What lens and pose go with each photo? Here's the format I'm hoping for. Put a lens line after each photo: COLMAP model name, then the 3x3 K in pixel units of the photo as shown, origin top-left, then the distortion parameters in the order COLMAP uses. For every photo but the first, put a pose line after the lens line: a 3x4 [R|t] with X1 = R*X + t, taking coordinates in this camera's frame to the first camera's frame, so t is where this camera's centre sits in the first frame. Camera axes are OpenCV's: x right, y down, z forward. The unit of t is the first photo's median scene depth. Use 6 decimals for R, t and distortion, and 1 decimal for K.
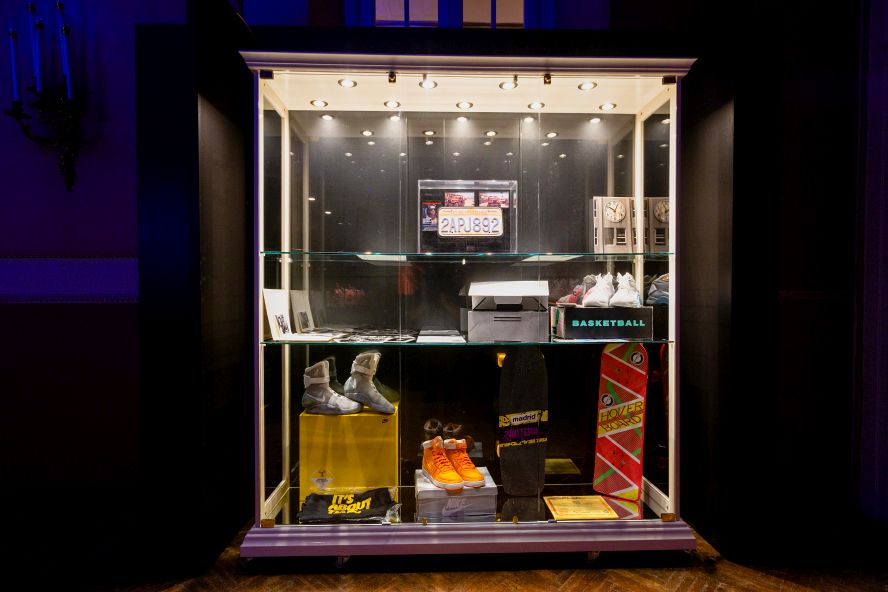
lens RADIAL K [[467.3, 0, 444.0], [0, 467.3, 296.0], [0, 0, 1]] dist [0.001120, 0.000140]
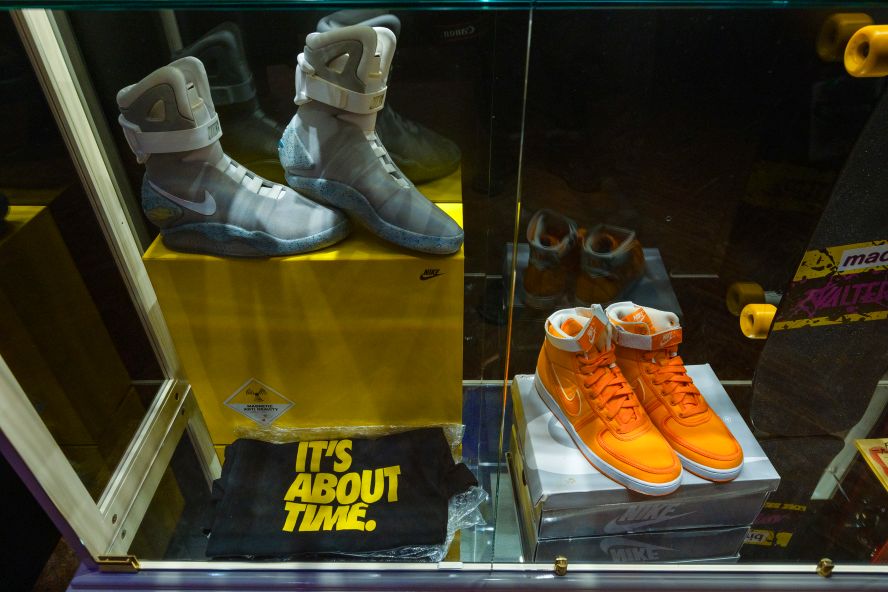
lens RADIAL K [[580.1, 0, 444.0], [0, 580.1, 296.0], [0, 0, 1]] dist [0.002670, 0.000398]
pose [[0.999356, 0.013285, -0.033322, -0.104302], [0.009481, 0.798032, 0.602541, 0.054351], [0.034597, -0.602469, 0.797392, 0.694716]]
